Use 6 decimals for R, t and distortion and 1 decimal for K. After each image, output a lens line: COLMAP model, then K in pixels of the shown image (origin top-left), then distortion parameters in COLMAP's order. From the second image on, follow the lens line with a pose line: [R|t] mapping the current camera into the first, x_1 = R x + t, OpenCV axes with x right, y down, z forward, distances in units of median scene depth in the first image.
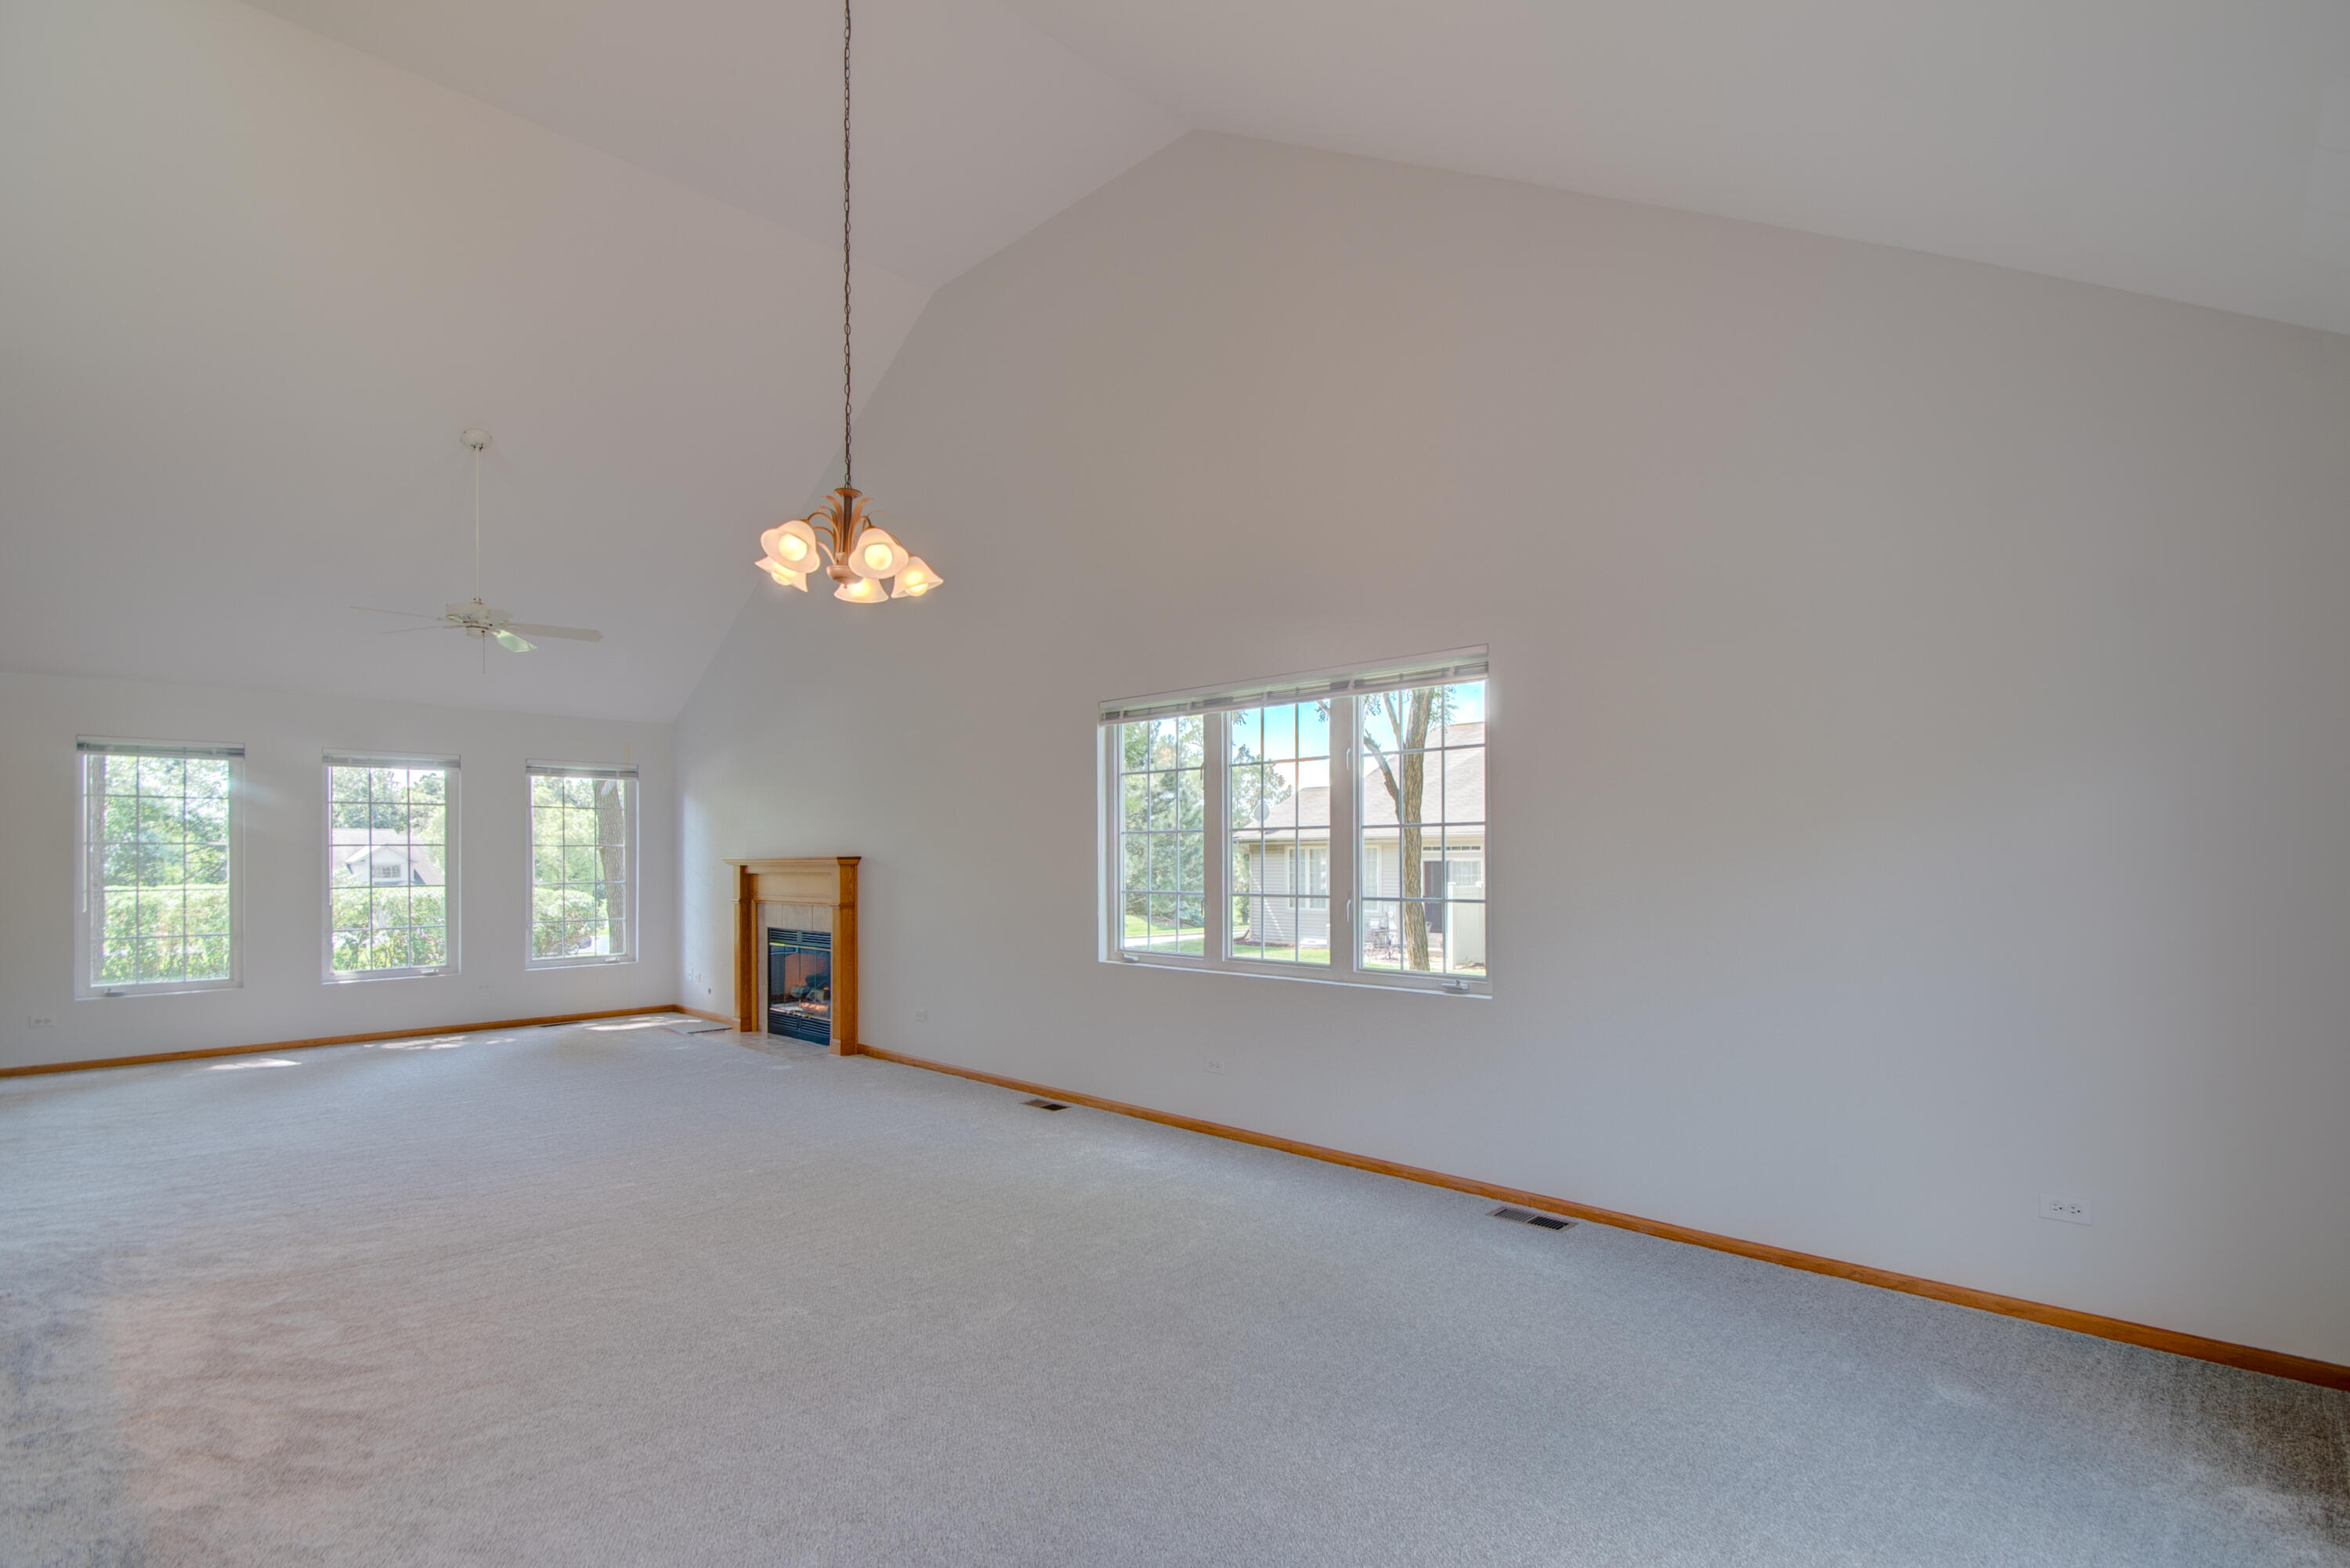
lens RADIAL K [[1070.3, 0, 1230.2], [0, 1070.3, 855.6], [0, 0, 1]] dist [-0.004501, -0.003331]
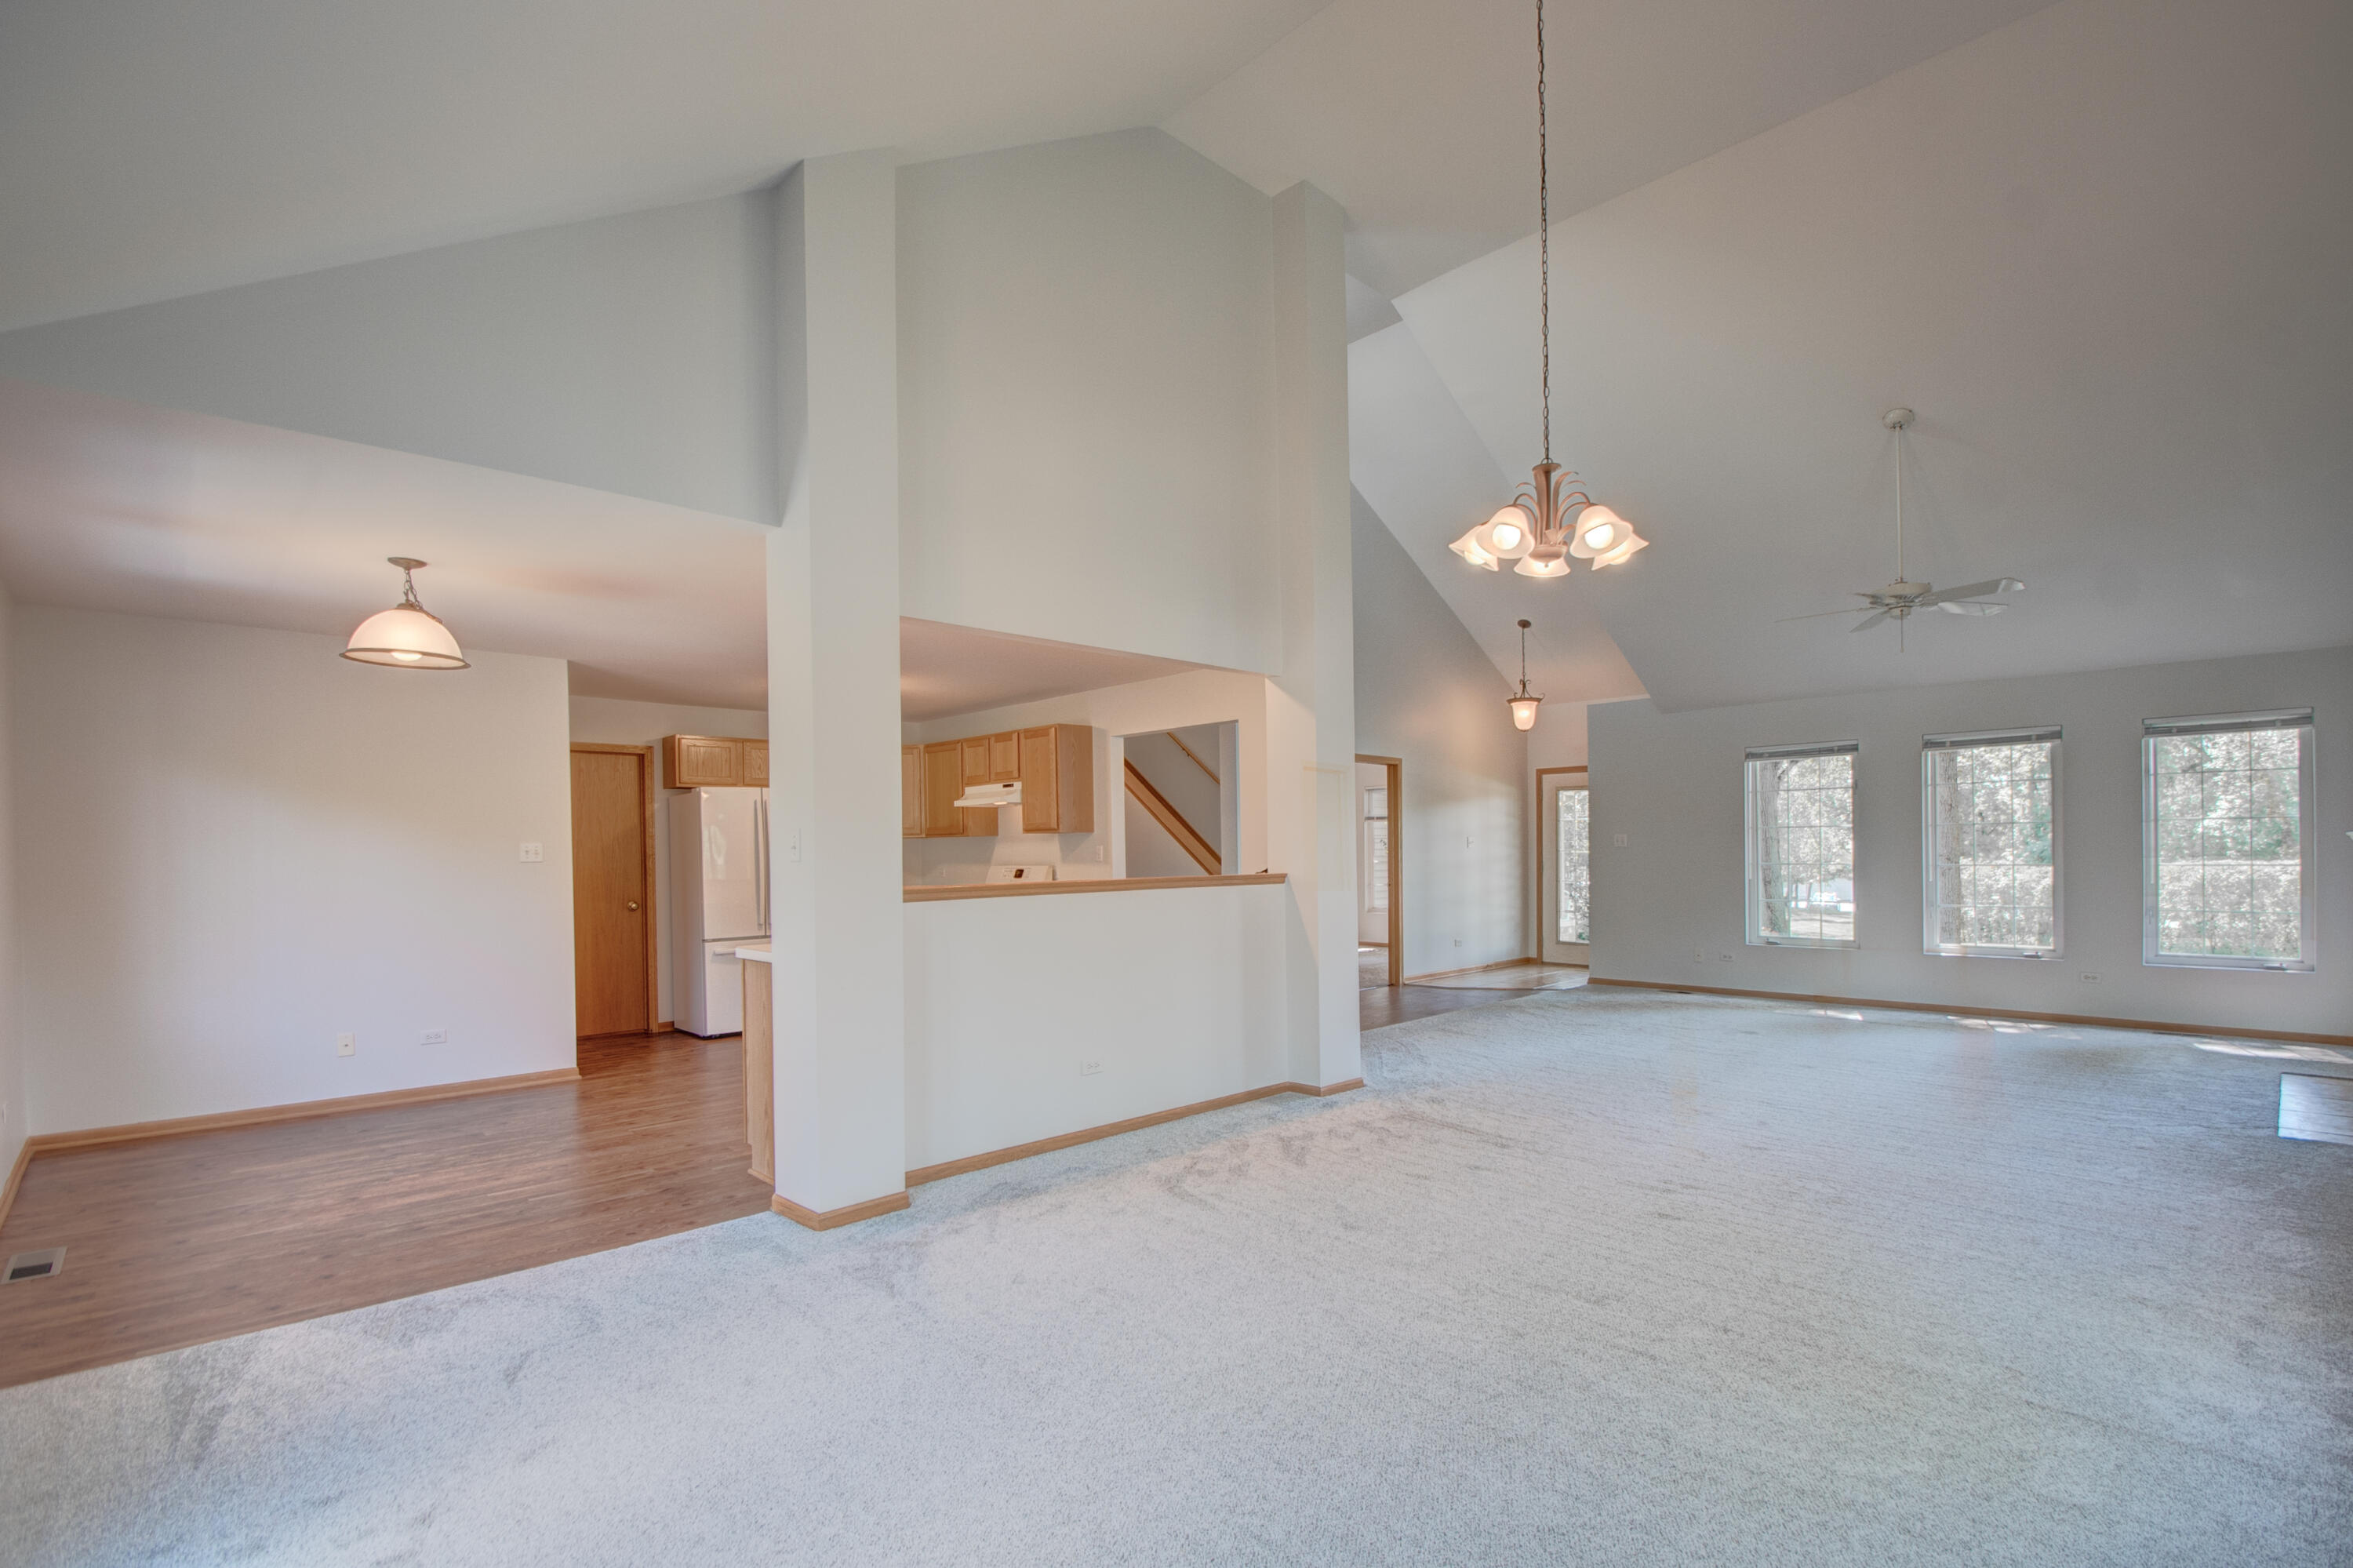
lens RADIAL K [[1071.8, 0, 1184.3], [0, 1071.8, 857.9], [0, 0, 1]] dist [-0.004501, -0.003331]
pose [[-0.044087, 0.013615, -0.998935, 0.263641], [0.013390, 0.999825, 0.013036, -0.000605], [0.998938, -0.012801, -0.044262, 0.297401]]
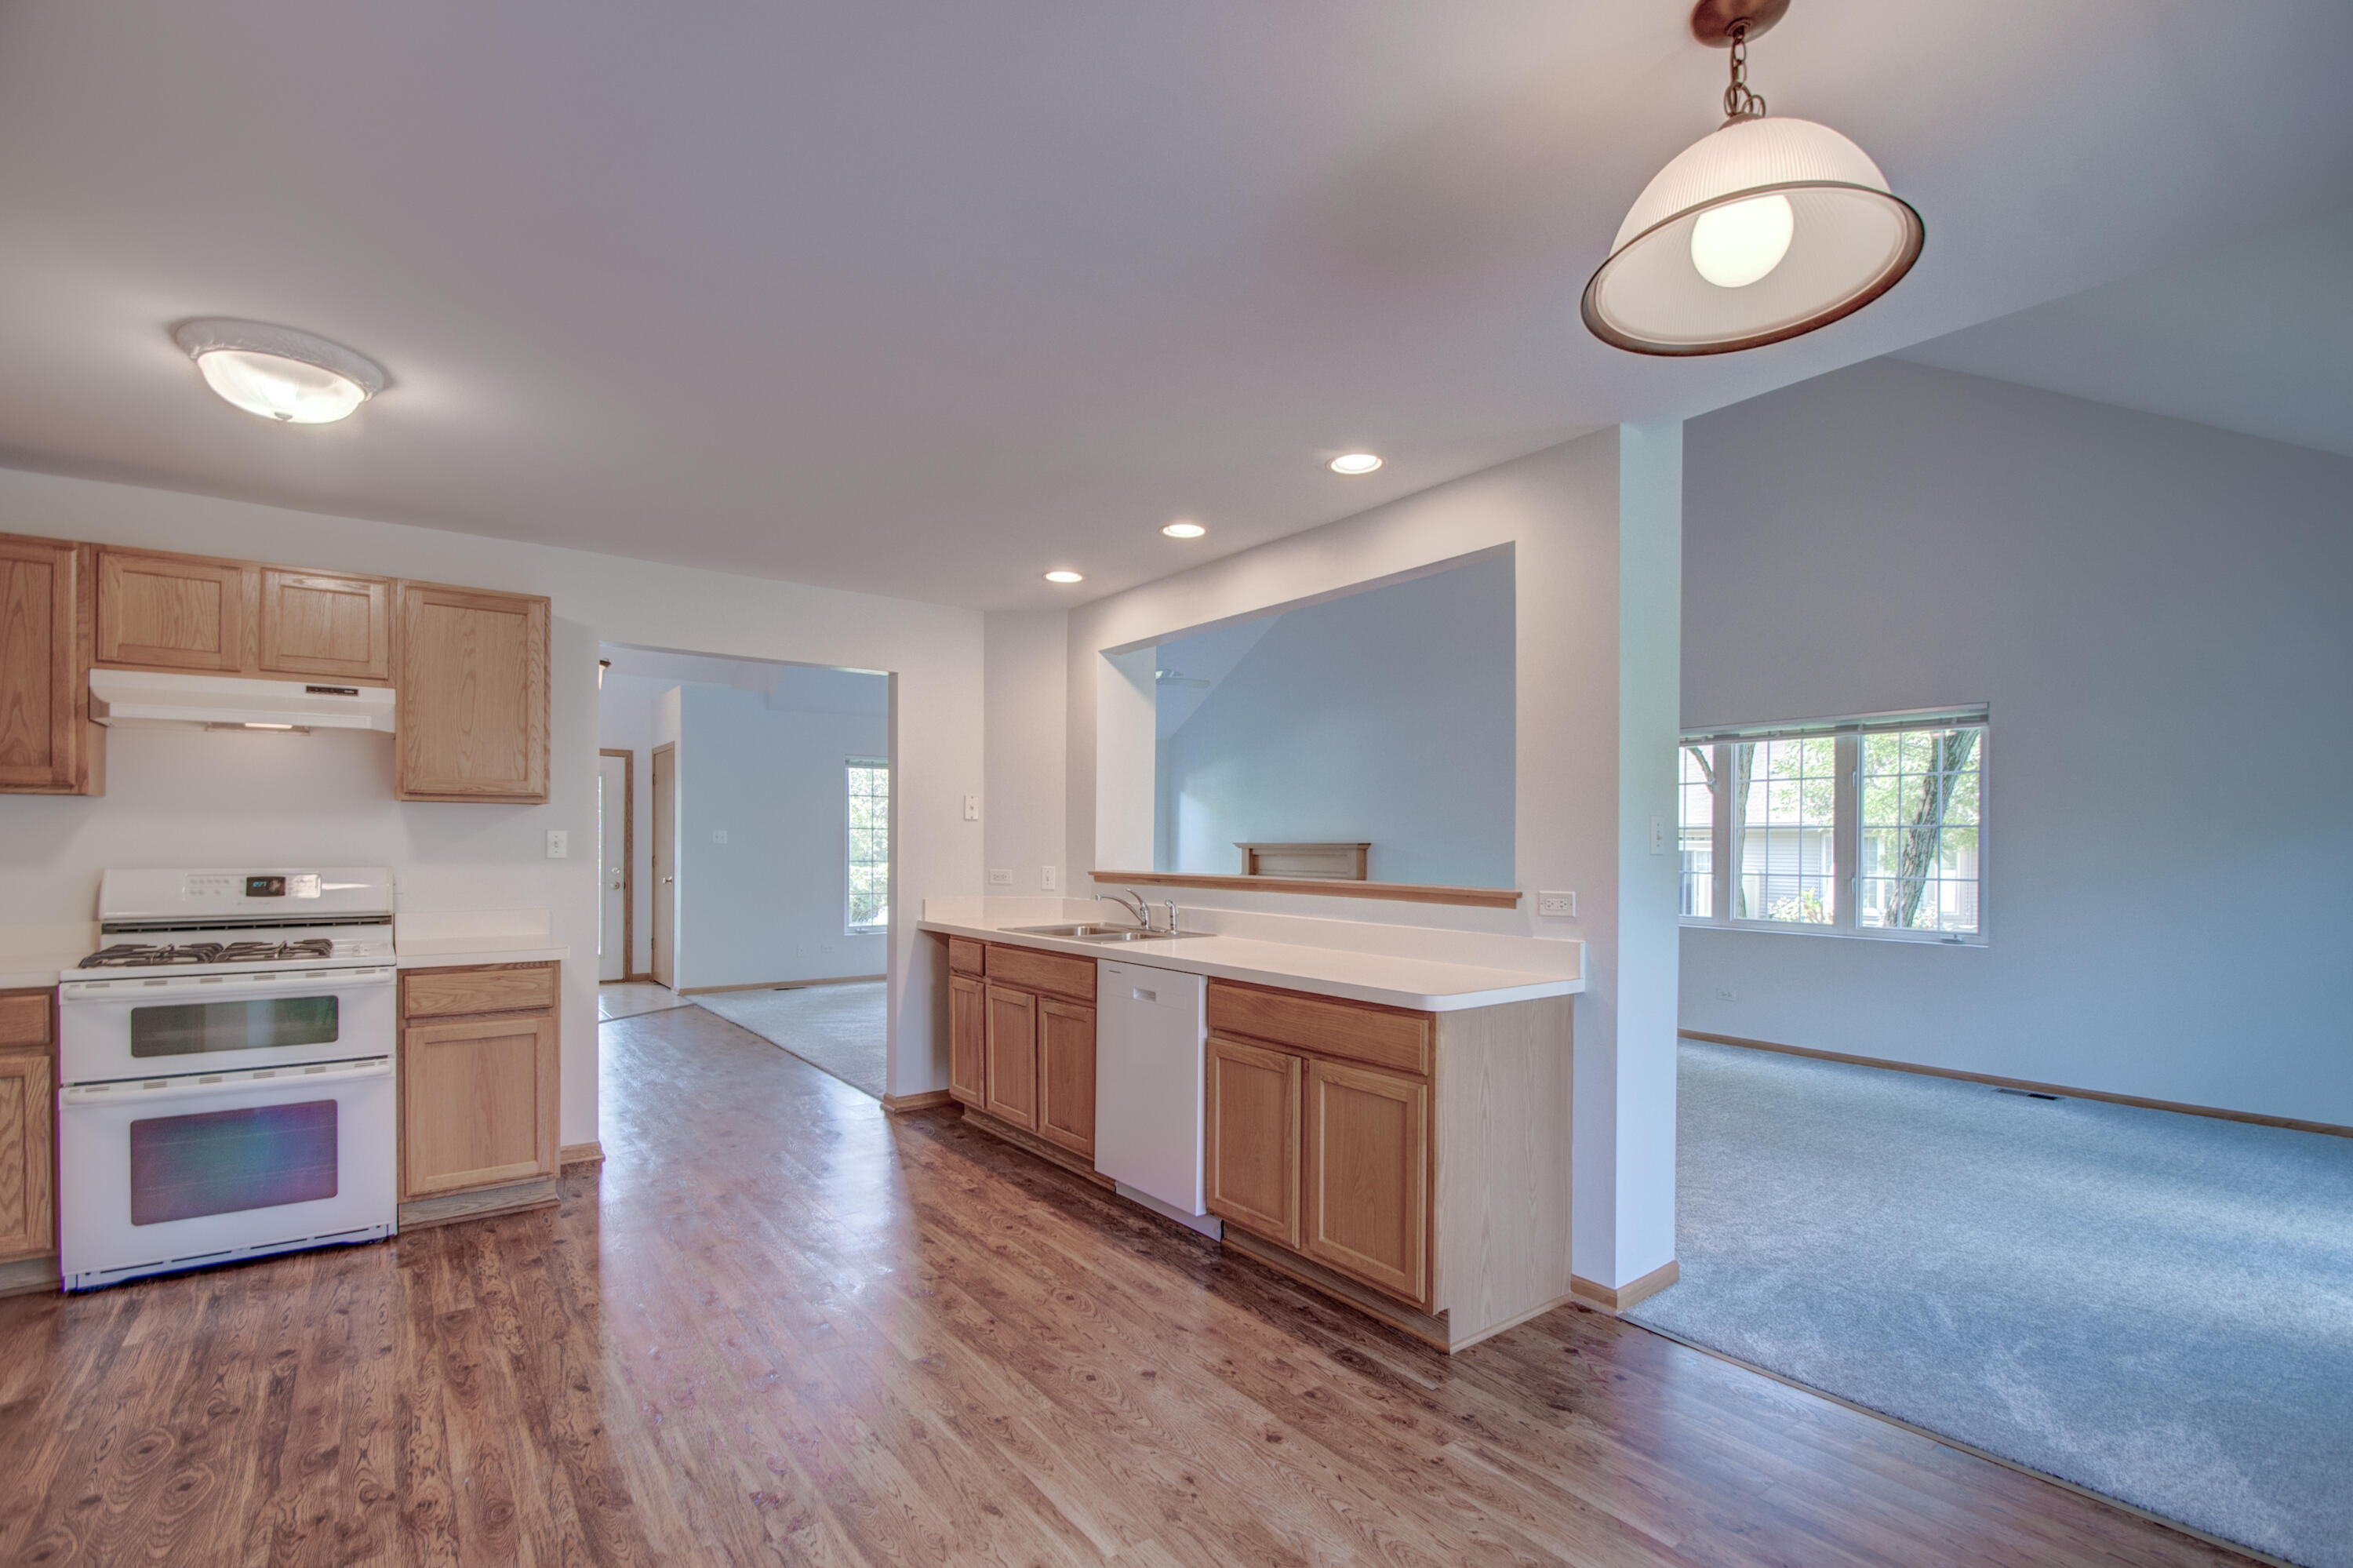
lens RADIAL K [[1071.8, 0, 1192.9], [0, 1071.8, 847.1], [0, 0, 1]] dist [-0.004501, -0.003331]
pose [[0.987747, 0.012791, -0.155537, -0.349563], [-0.012220, 0.999915, 0.004629, 0.002314], [0.155583, -0.002672, 0.987819, -0.352199]]
